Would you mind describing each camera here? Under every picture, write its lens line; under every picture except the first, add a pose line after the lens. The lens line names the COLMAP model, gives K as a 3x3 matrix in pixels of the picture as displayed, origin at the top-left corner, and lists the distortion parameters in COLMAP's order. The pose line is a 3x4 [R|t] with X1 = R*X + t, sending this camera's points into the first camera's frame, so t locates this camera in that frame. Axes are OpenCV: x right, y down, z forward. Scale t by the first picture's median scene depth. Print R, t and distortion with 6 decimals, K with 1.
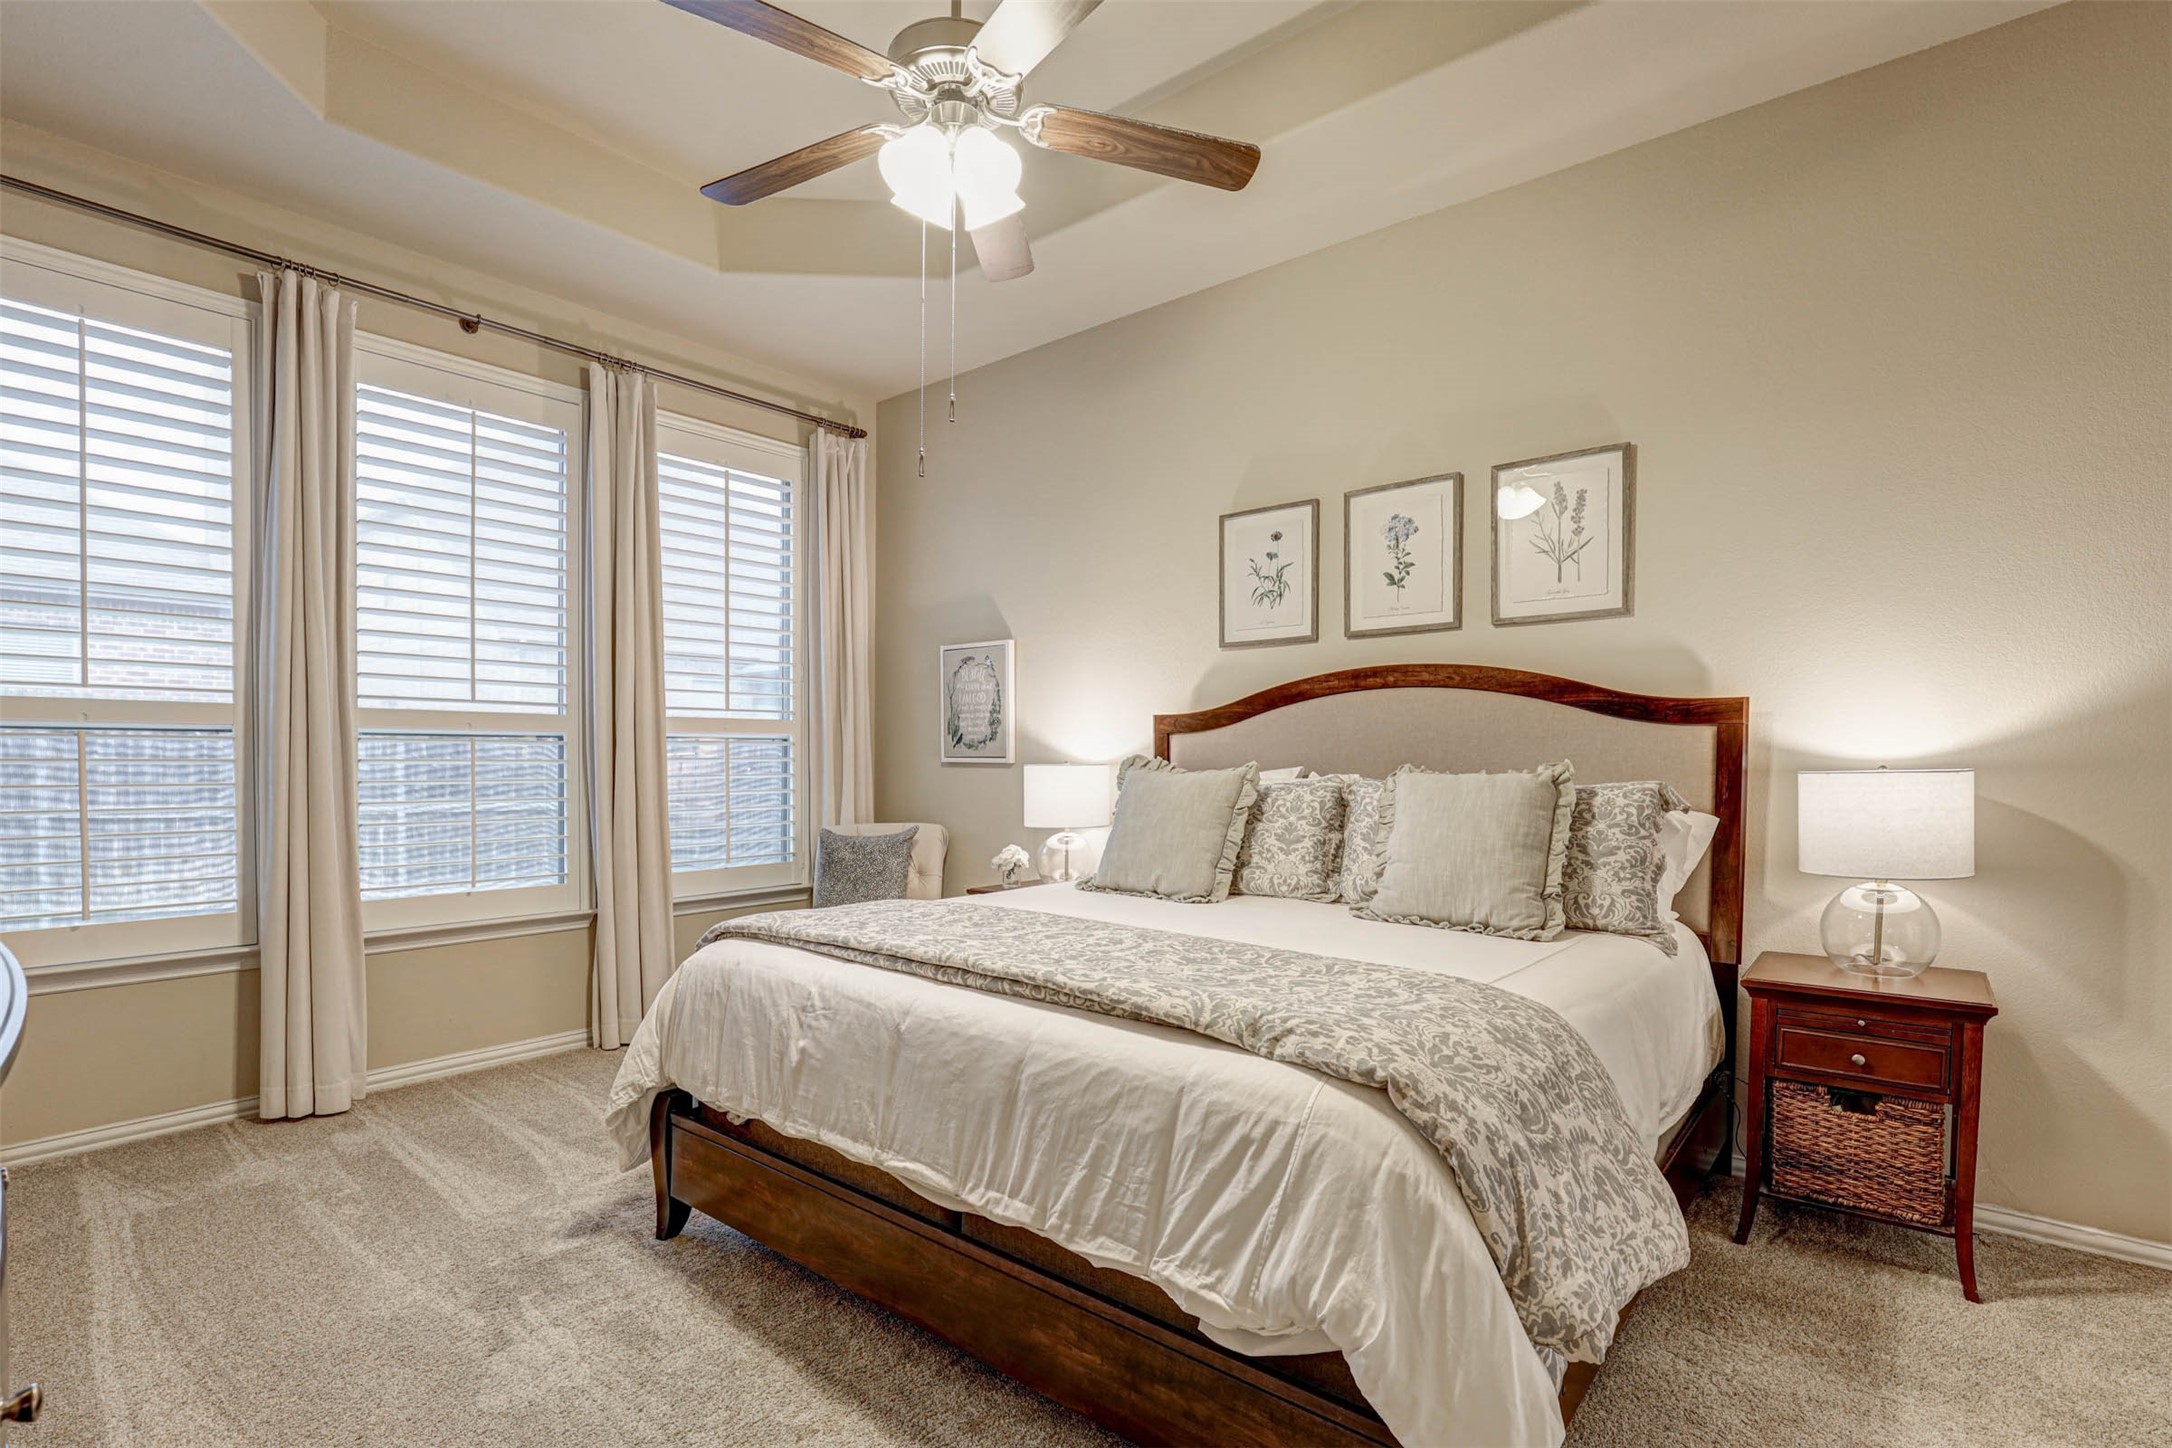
lens RADIAL K [[1014.9, 0, 1097.2], [0, 1014.9, 763.7], [0, 0, 1]] dist [-0.025485, -0.000066]
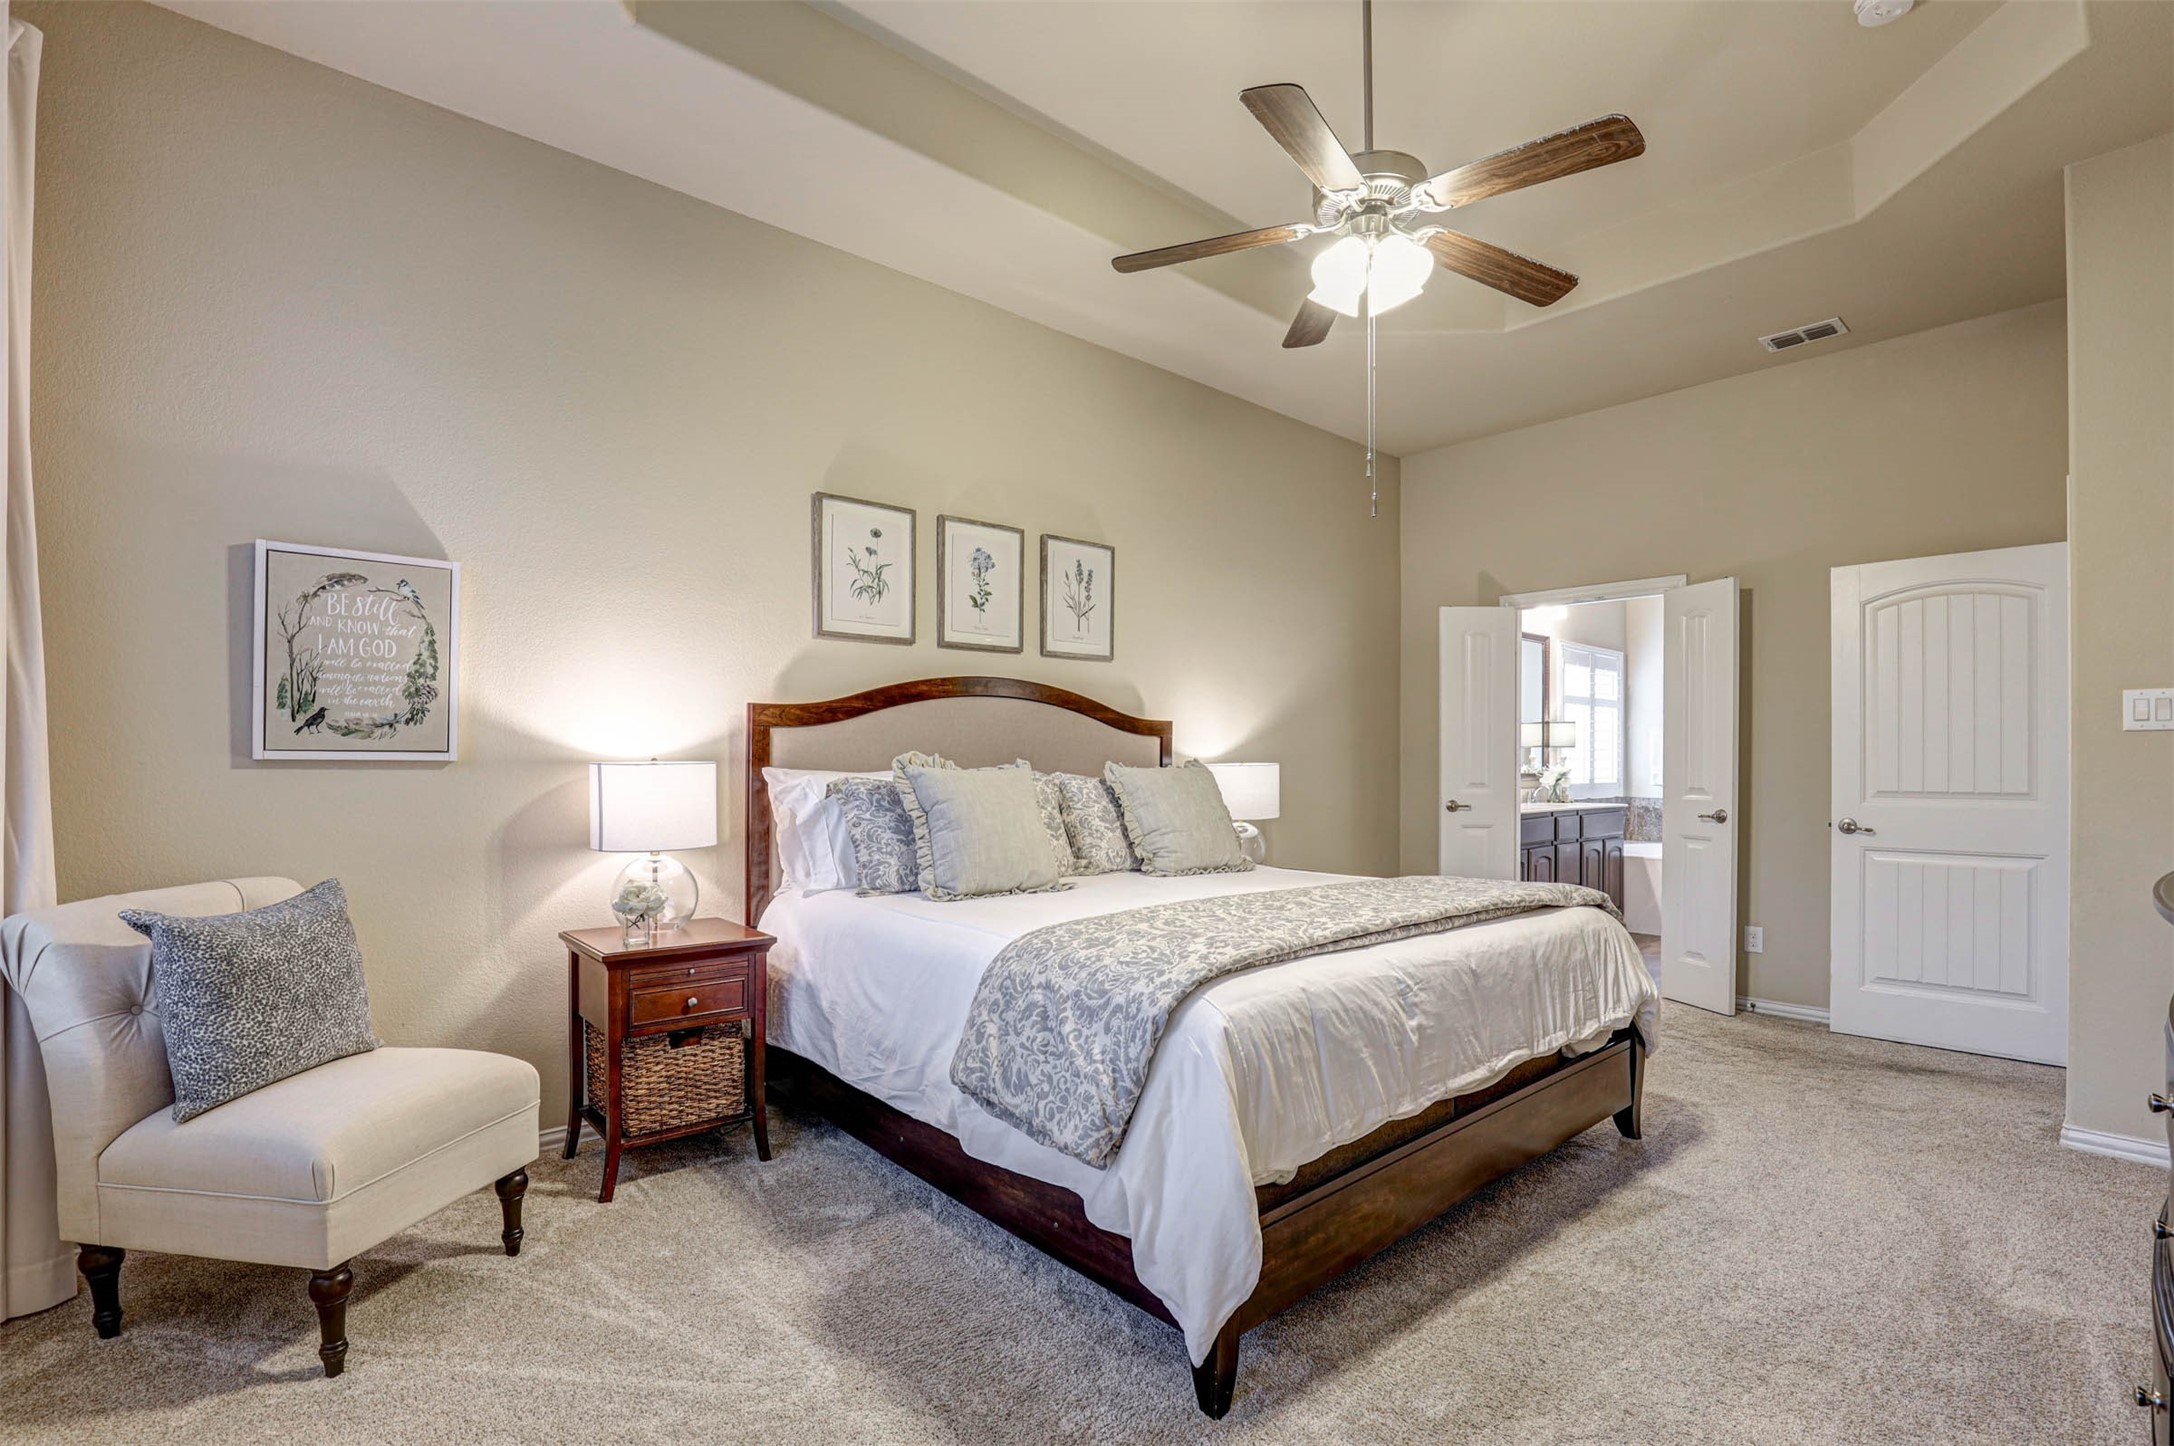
lens RADIAL K [[1003.7, 0, 1088.6], [0, 1003.7, 743.8], [0, 0, 1]] dist [-0.039018, 0.008214]
pose [[0.161648, 0.016308, 0.986714, -0.802006], [0.001252, 0.999859, -0.016730, -0.000680], [-0.986848, 0.003940, 0.161605, 0.672405]]
